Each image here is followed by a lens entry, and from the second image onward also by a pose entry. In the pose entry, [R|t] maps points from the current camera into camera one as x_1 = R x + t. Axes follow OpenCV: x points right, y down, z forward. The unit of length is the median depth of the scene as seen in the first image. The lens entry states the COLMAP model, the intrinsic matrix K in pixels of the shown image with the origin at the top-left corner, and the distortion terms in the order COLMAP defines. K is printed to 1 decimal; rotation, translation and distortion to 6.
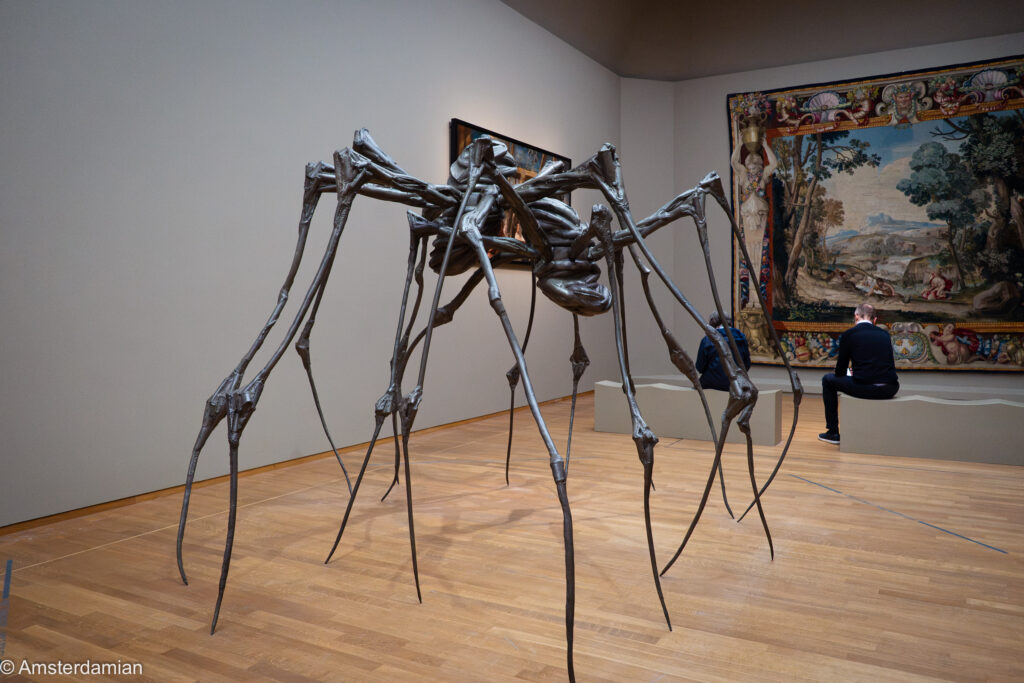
lens RADIAL K [[806.0, 0, 511.5], [0, 806.0, 341.9], [0, 0, 1]] dist [-0.006282, -0.003461]
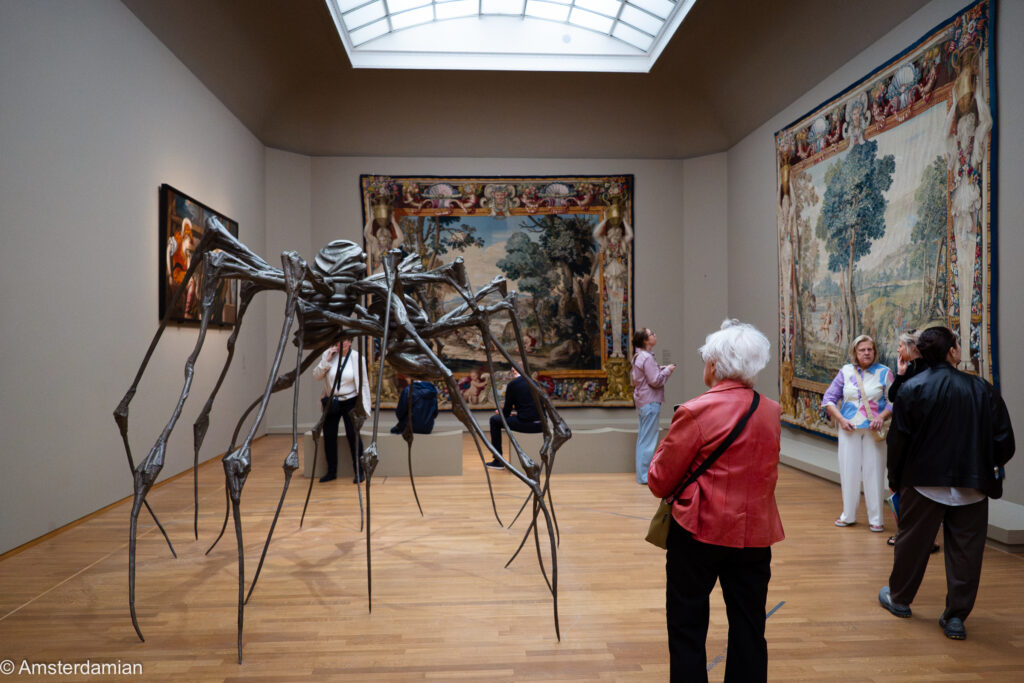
lens RADIAL K [[806.0, 0, 512.6], [0, 806.0, 341.3], [0, 0, 1]] dist [-0.006282, -0.003461]
pose [[0.834221, 0.002010, 0.551427, -0.206619], [0.027898, 0.998559, -0.045844, -0.013258], [-0.550725, 0.053627, 0.832962, -0.068814]]
